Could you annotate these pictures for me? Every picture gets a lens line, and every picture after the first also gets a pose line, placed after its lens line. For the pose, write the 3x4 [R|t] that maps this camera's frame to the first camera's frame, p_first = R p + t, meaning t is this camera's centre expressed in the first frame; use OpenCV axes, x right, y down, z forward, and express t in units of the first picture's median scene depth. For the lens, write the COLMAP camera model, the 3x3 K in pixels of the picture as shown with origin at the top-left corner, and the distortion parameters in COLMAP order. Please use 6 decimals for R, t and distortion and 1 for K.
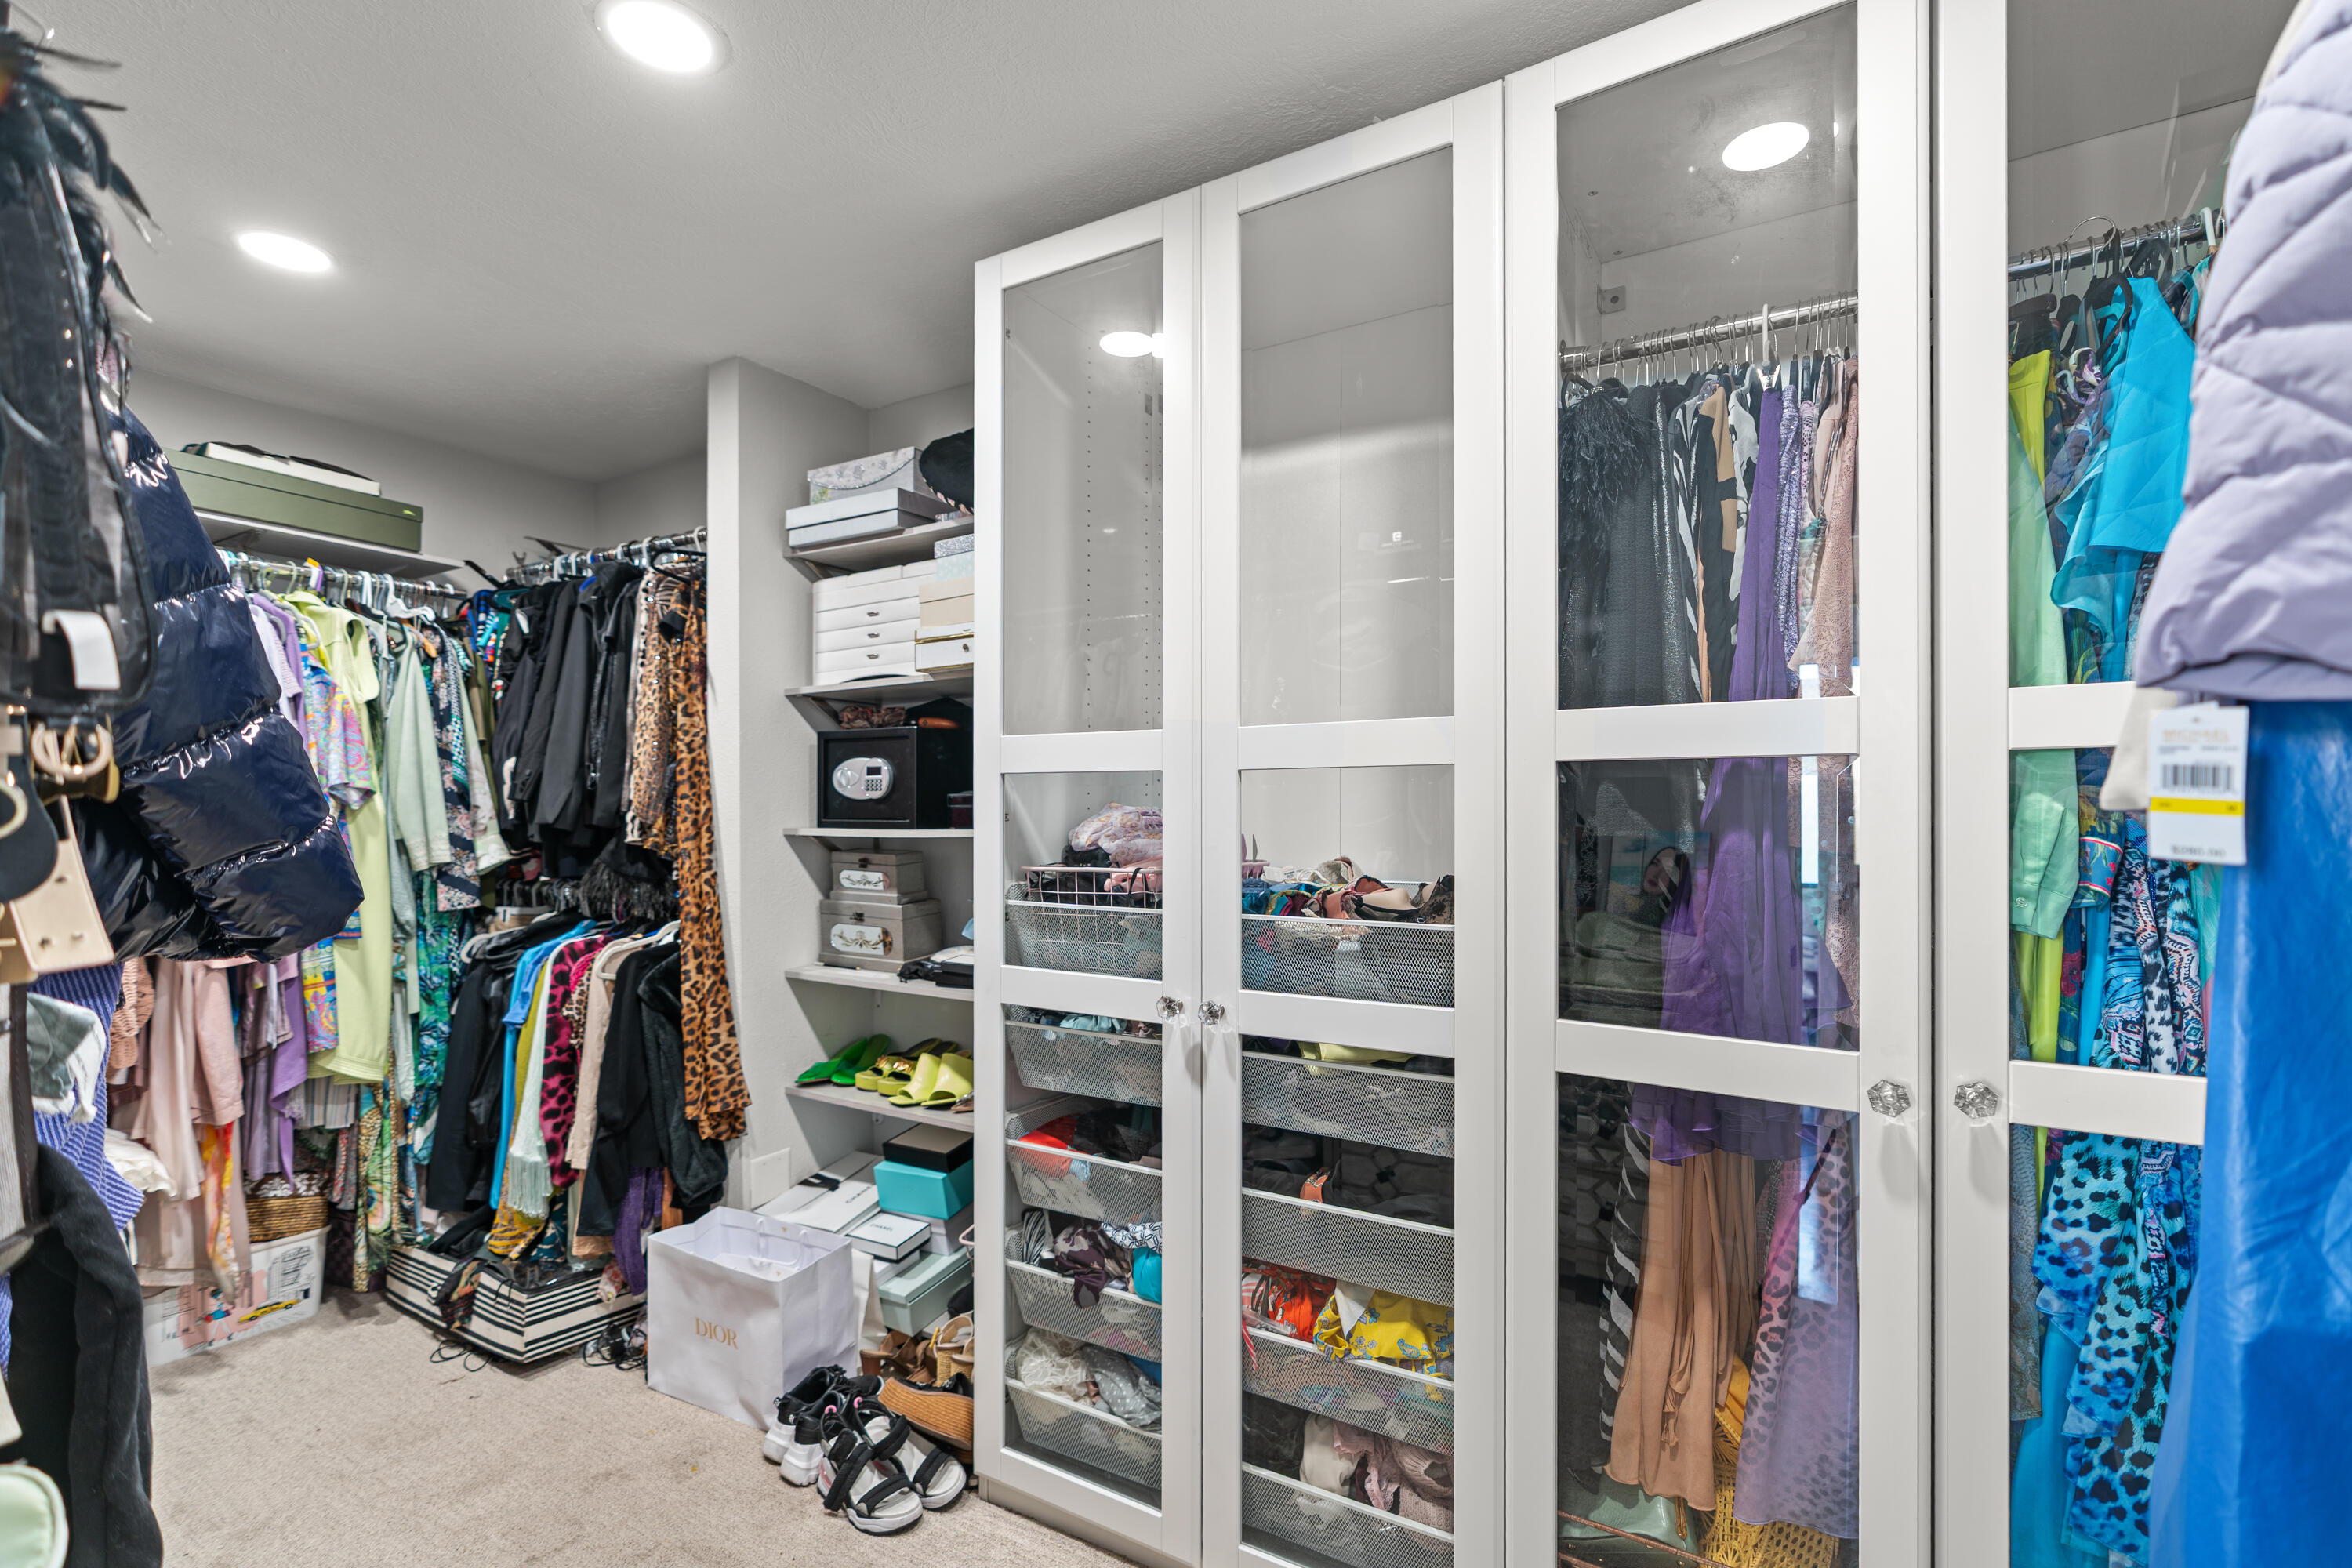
lens RADIAL K [[1088.2, 0, 1190.7], [0, 1088.2, 788.2], [0, 0, 1]] dist [-0.000064, 0.000480]
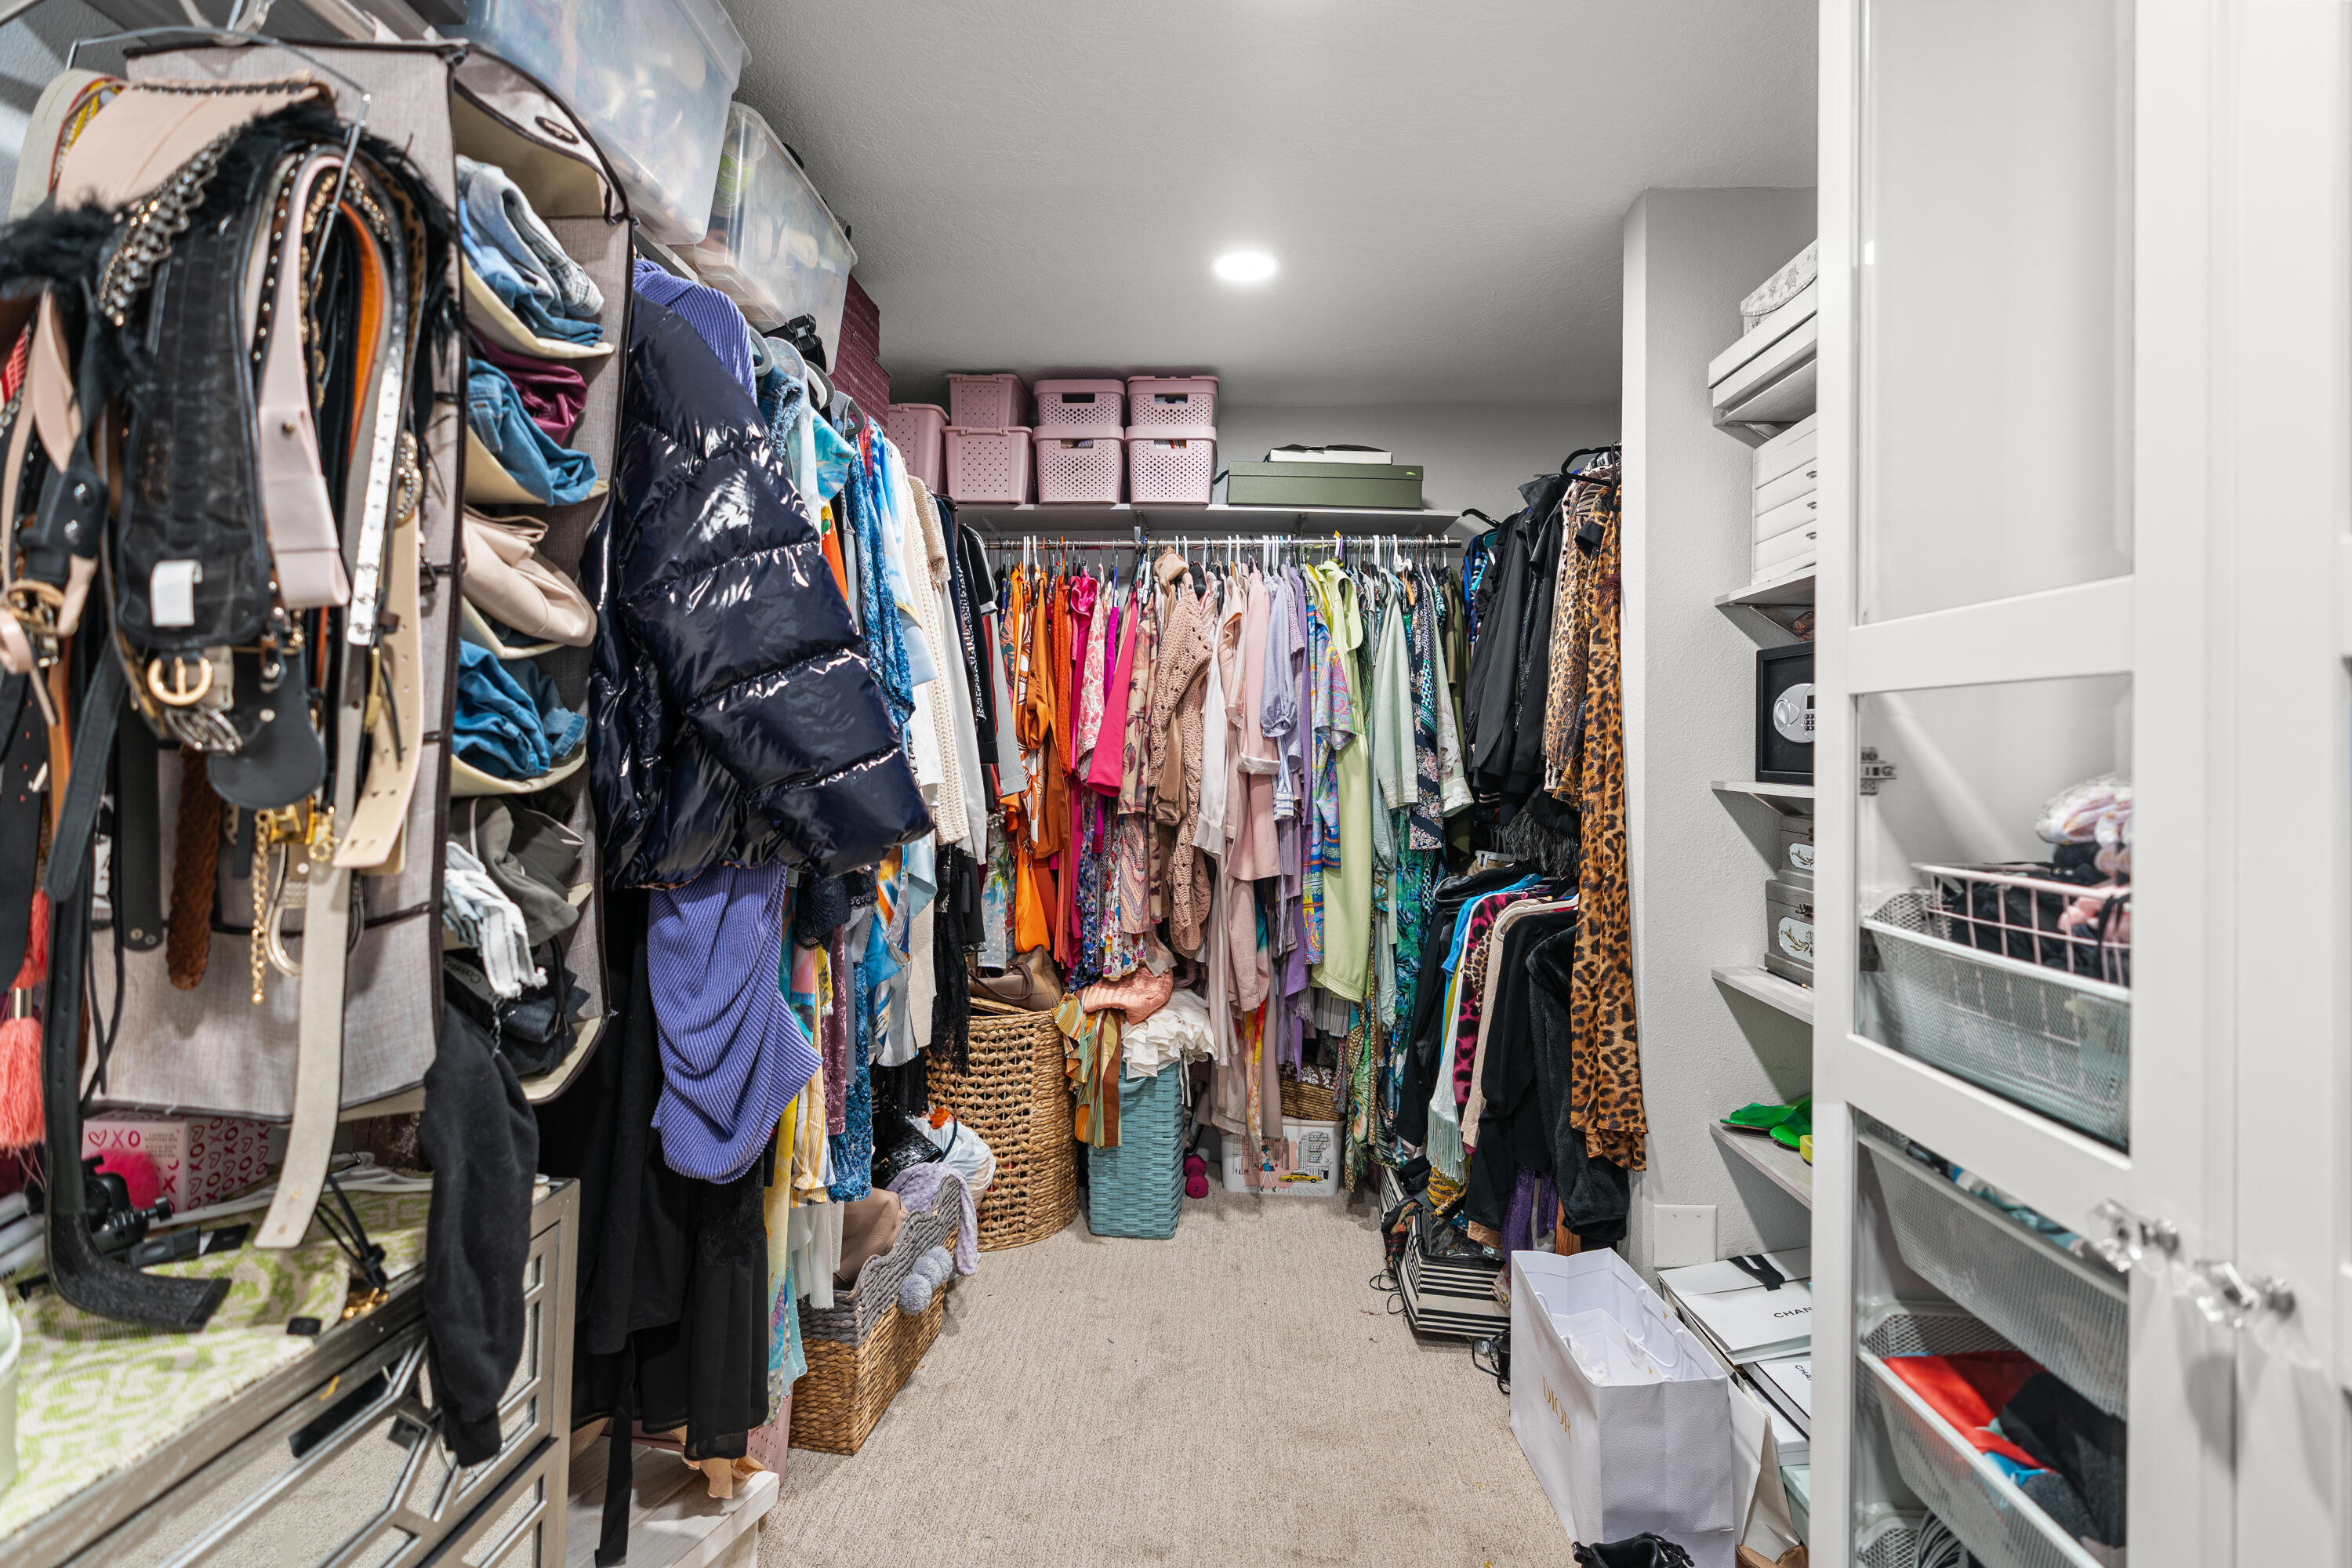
lens RADIAL K [[1084.5, 0, 1176.9], [0, 1084.5, 727.1], [0, 0, 1]] dist [-0.002203, 0.000466]
pose [[0.482249, -0.009596, -0.875982, 0.112944], [0.002566, 0.999951, -0.009542, 0.005865], [0.876031, 0.002353, 0.482250, 0.317794]]
